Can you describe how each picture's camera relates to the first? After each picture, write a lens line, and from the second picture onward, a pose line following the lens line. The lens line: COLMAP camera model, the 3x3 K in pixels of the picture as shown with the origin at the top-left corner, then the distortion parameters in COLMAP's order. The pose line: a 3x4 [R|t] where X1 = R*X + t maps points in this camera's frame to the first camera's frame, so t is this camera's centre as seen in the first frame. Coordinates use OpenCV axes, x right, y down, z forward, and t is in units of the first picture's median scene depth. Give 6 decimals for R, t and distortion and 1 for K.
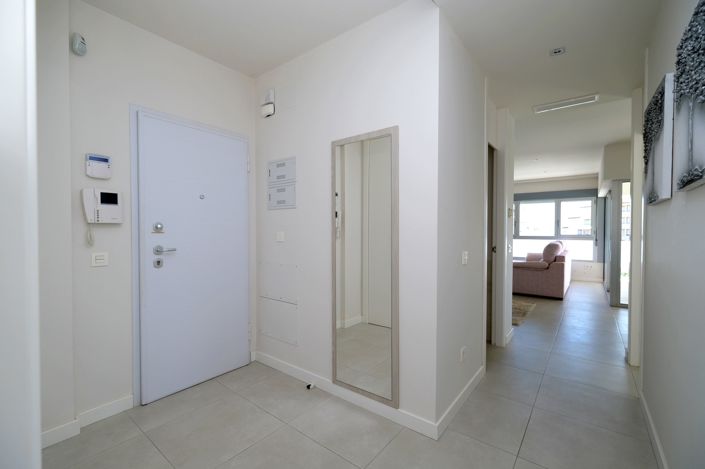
lens RADIAL K [[303.9, 0, 352.5], [0, 303.9, 236.7], [0, 0, 1]] dist [-0.002665, 0.000032]
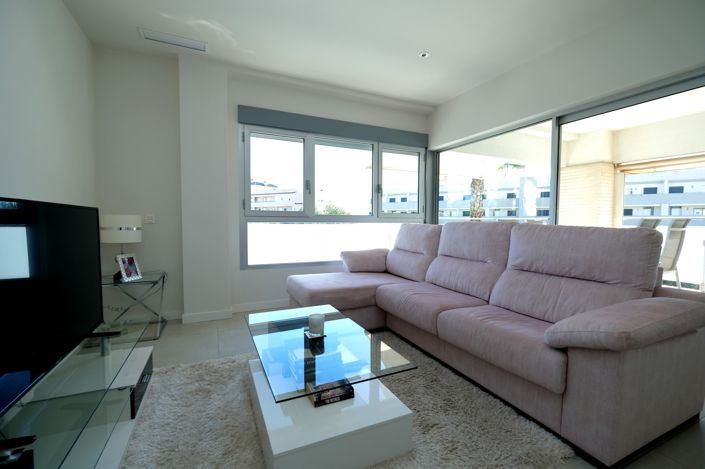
lens RADIAL K [[303.9, 0, 351.3], [0, 303.9, 236.3], [0, 0, 1]] dist [-0.002665, 0.000032]
pose [[0.466099, -0.042393, 0.883716, 0.205858], [0.009380, 0.999032, 0.042978, 0.012721], [-0.884683, -0.011743, 0.466046, 0.872740]]
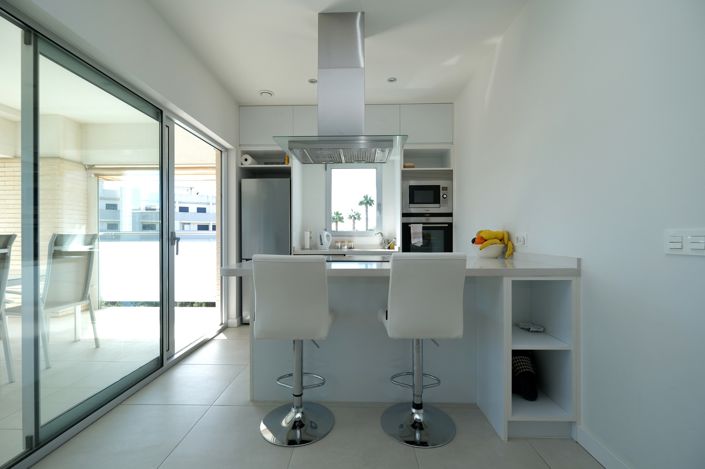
lens RADIAL K [[303.9, 0, 350.3], [0, 303.9, 237.0], [0, 0, 1]] dist [-0.002665, 0.000032]
pose [[-0.590779, -0.002178, 0.806830, 0.389283], [0.014489, 0.999806, 0.013309, 0.014699], [-0.806703, 0.019553, -0.590633, 0.578712]]
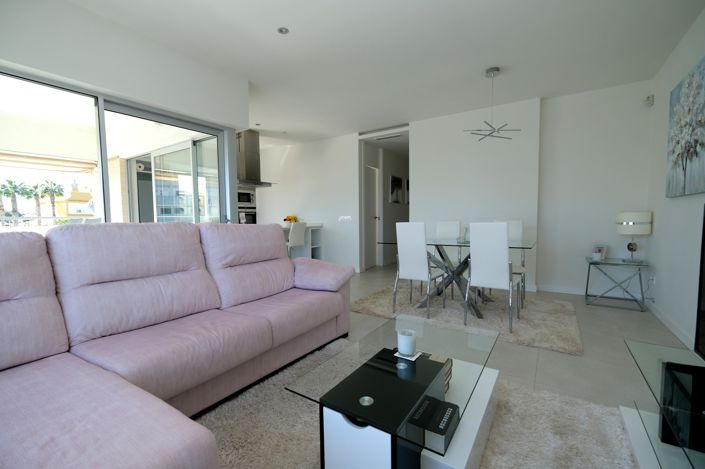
lens RADIAL K [[303.9, 0, 350.7], [0, 303.9, 235.0], [0, 0, 1]] dist [-0.002665, 0.000032]
pose [[-0.997726, 0.012149, -0.066299, 0.441141], [0.007193, 0.997196, 0.074489, 0.003948], [0.067018, 0.073843, -0.995015, 1.189608]]
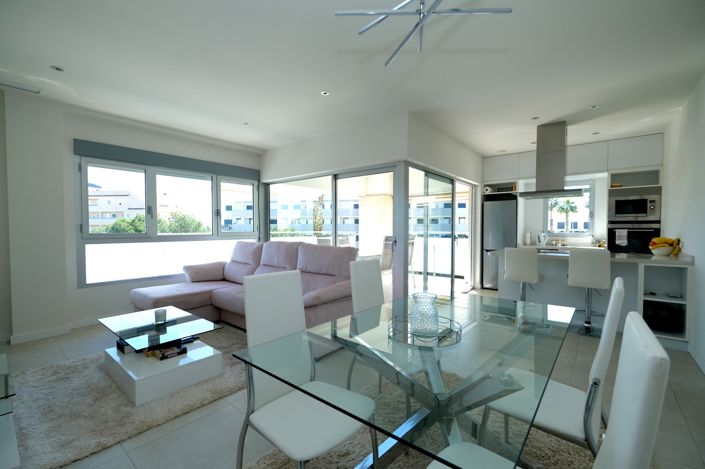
lens RADIAL K [[303.9, 0, 350.8], [0, 303.9, 236.4], [0, 0, 1]] dist [-0.002665, 0.000032]
pose [[0.034850, -0.028194, 0.998995, 0.047177], [0.017248, 0.999470, 0.027606, -0.010772], [-0.999244, 0.016269, 0.035318, 0.764357]]
